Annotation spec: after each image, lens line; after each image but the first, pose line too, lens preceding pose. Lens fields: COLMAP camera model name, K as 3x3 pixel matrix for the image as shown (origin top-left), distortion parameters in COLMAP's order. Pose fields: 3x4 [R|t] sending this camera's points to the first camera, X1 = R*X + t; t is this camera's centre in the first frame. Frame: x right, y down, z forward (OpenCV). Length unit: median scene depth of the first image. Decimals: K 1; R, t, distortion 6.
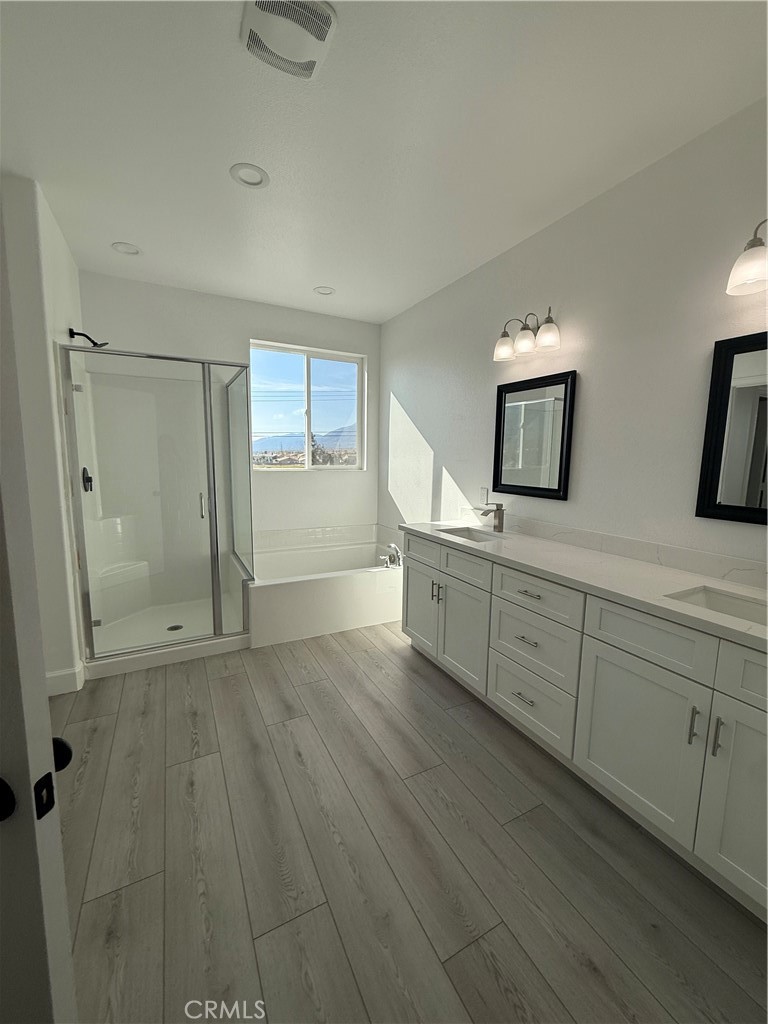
lens RADIAL K [[406.6, 0, 380.6], [0, 406.6, 509.0], [0, 0, 1]] dist [-0.000365, 0.000229]
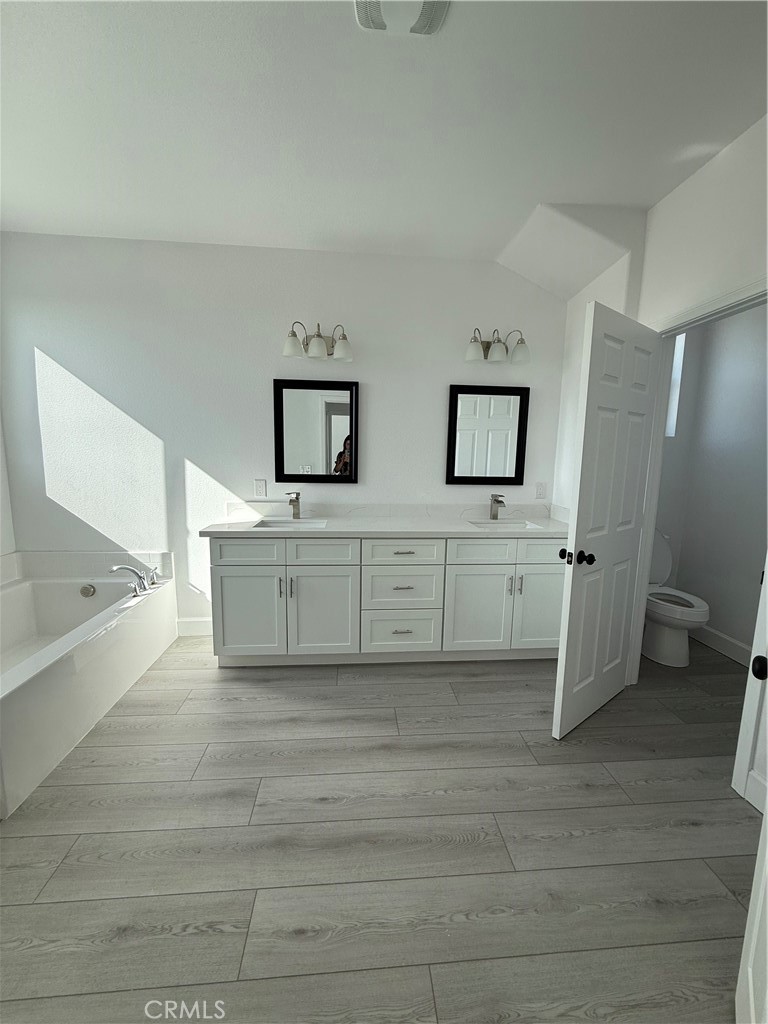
lens RADIAL K [[406.6, 0, 385.8], [0, 406.6, 509.4], [0, 0, 1]] dist [-0.000365, 0.000229]
pose [[0.392343, -0.135866, 0.909729, -0.841886], [0.107570, 0.989022, 0.101316, -0.073255], [-0.913507, 0.058109, 0.402651, 0.497421]]
